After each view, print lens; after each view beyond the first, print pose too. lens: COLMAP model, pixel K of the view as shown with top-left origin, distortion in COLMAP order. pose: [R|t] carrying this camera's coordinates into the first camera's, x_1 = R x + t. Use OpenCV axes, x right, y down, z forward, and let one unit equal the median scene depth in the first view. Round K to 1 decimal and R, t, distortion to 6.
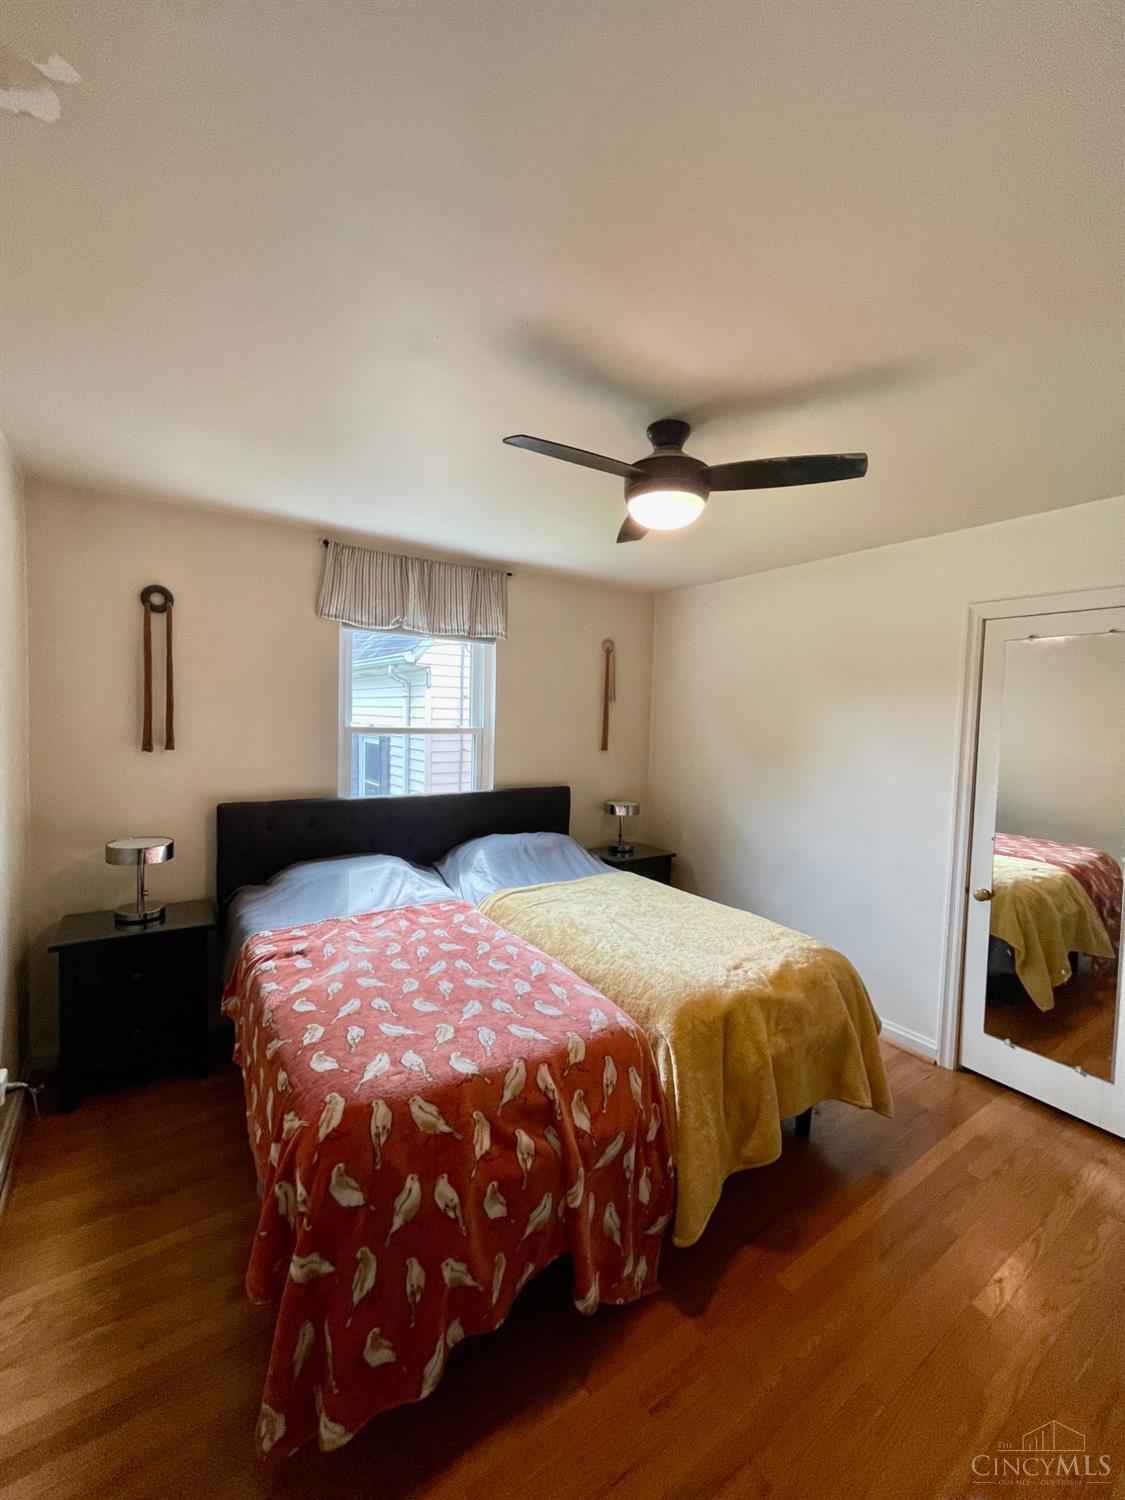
lens RADIAL K [[610.1, 0, 568.7], [0, 610.1, 747.9], [0, 0, 1]] dist [-0.000699, 0.000619]
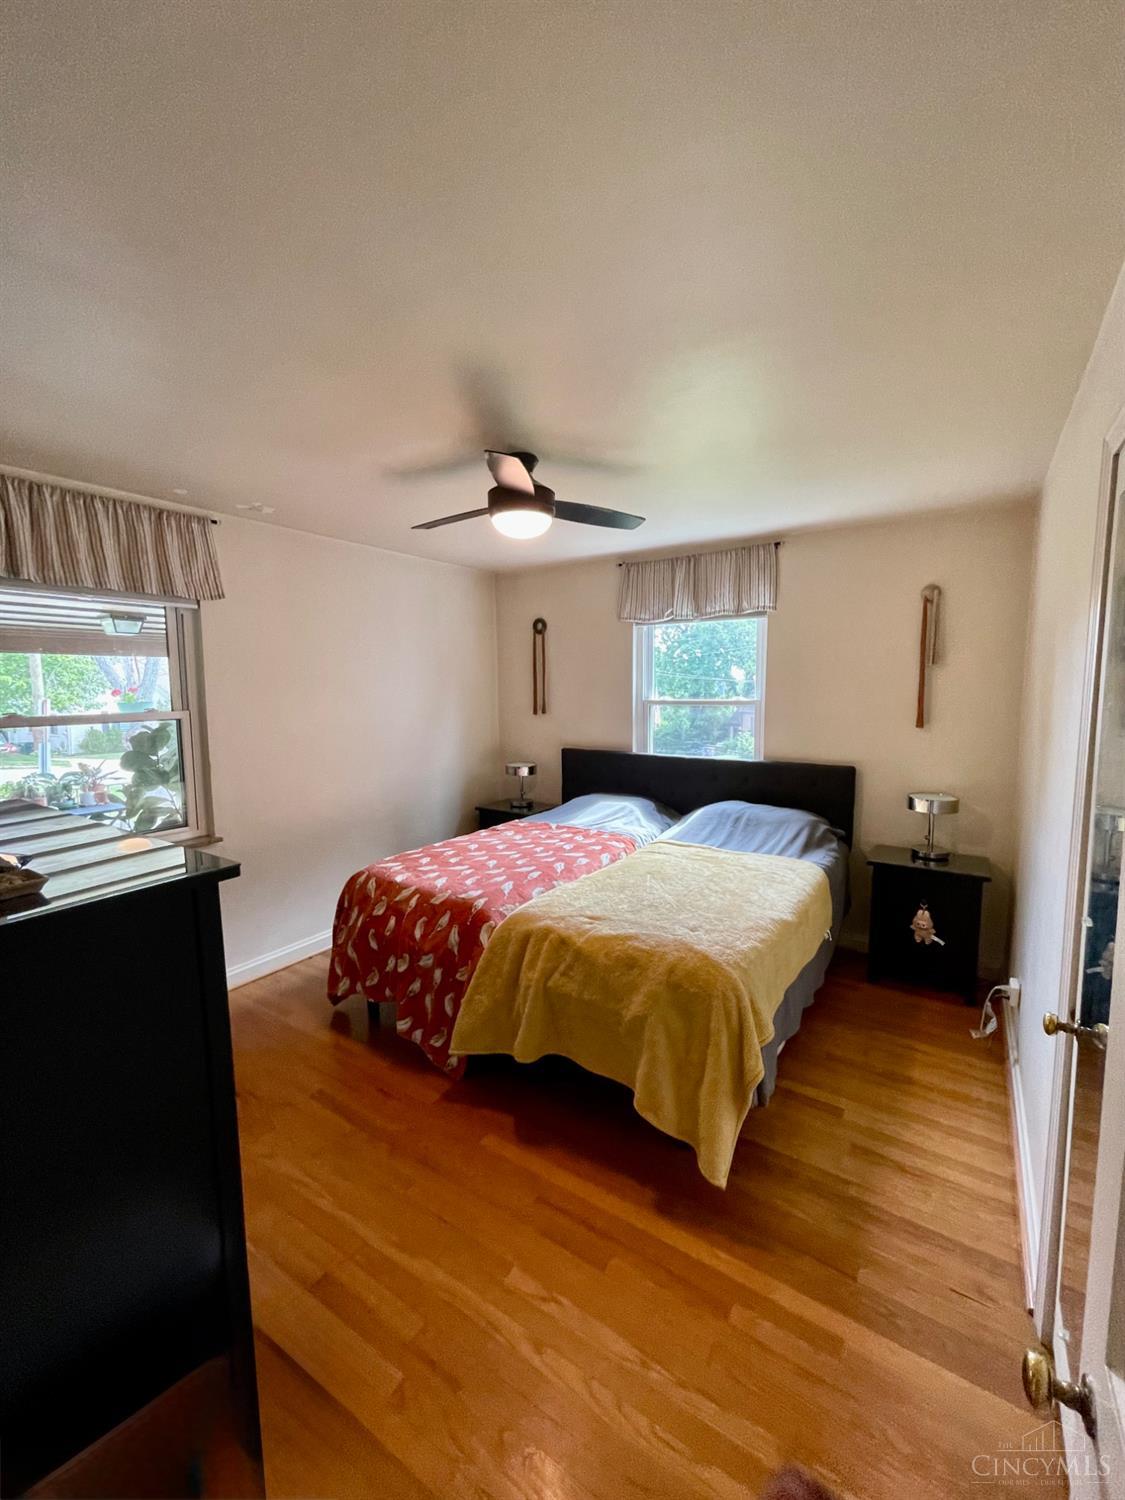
lens RADIAL K [[610.1, 0, 565.9], [0, 610.1, 747.6], [0, 0, 1]] dist [-0.000699, 0.000619]
pose [[0.365486, 0.063883, -0.928622, 1.044683], [-0.031501, 0.997920, 0.056252, -0.000537], [0.930284, 0.008693, 0.366738, 0.470364]]
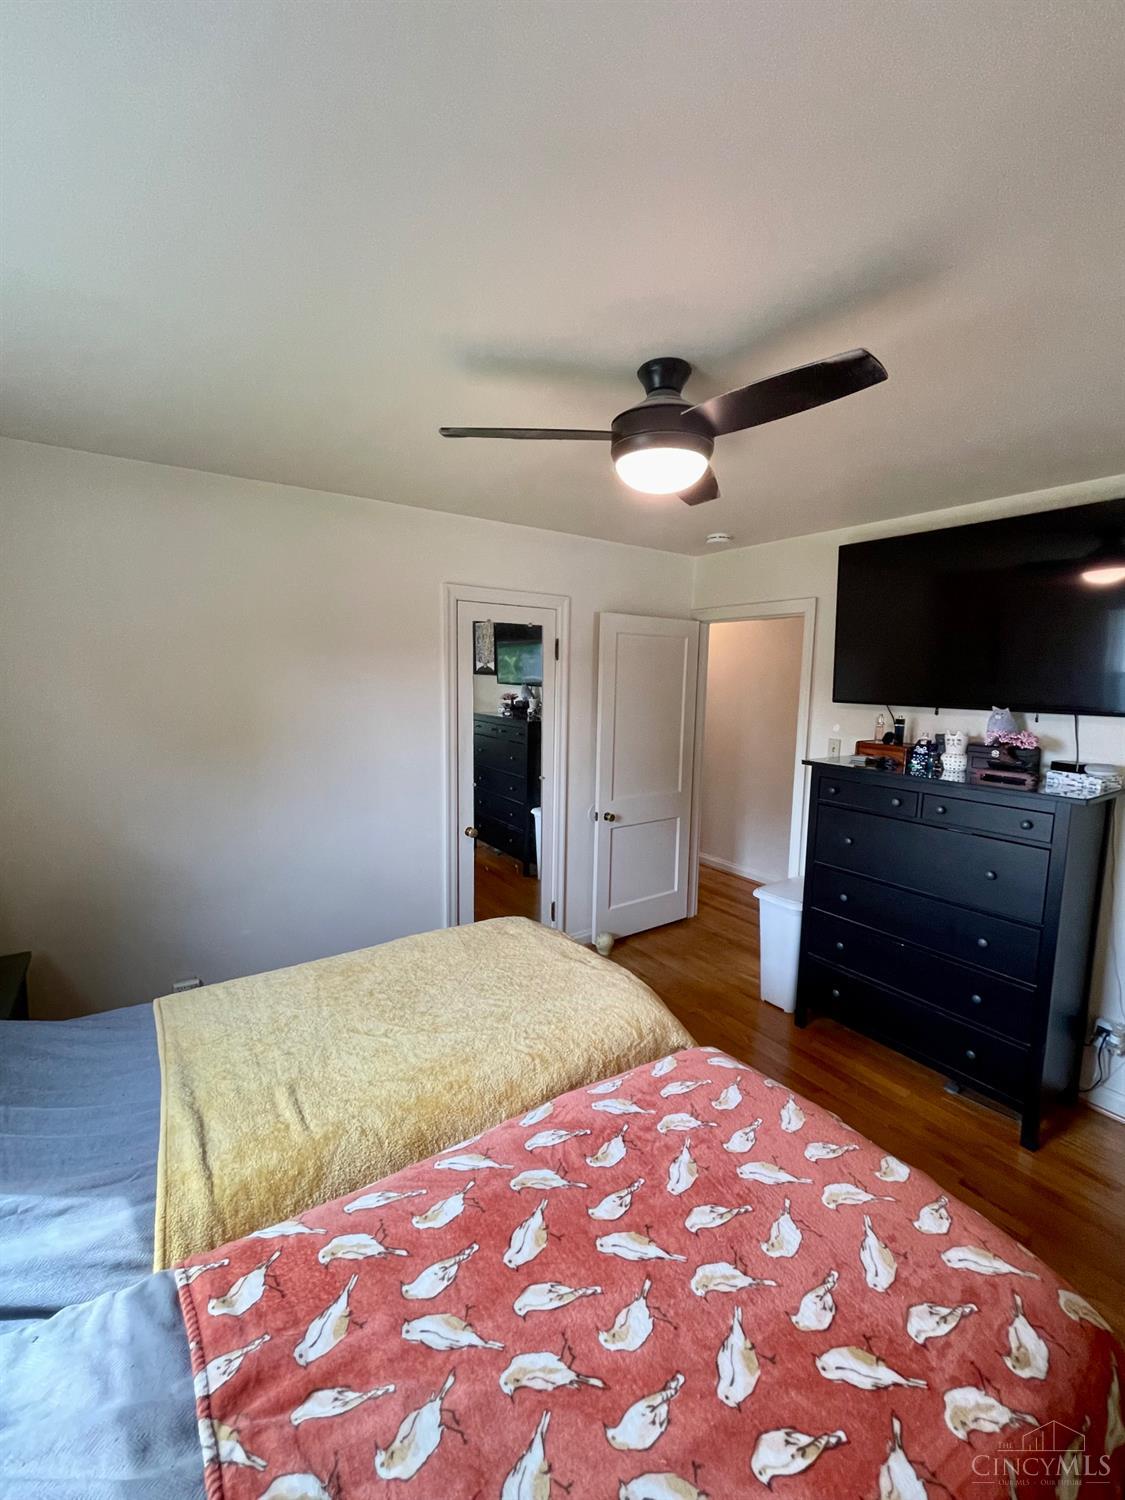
lens RADIAL K [[610.1, 0, 567.0], [0, 610.1, 747.4], [0, 0, 1]] dist [-0.000699, 0.000619]
pose [[0.004041, -0.150504, 0.988601, -0.545956], [0.041665, 0.987776, 0.150208, -0.113214], [-0.999123, 0.040583, 0.010262, 0.850778]]
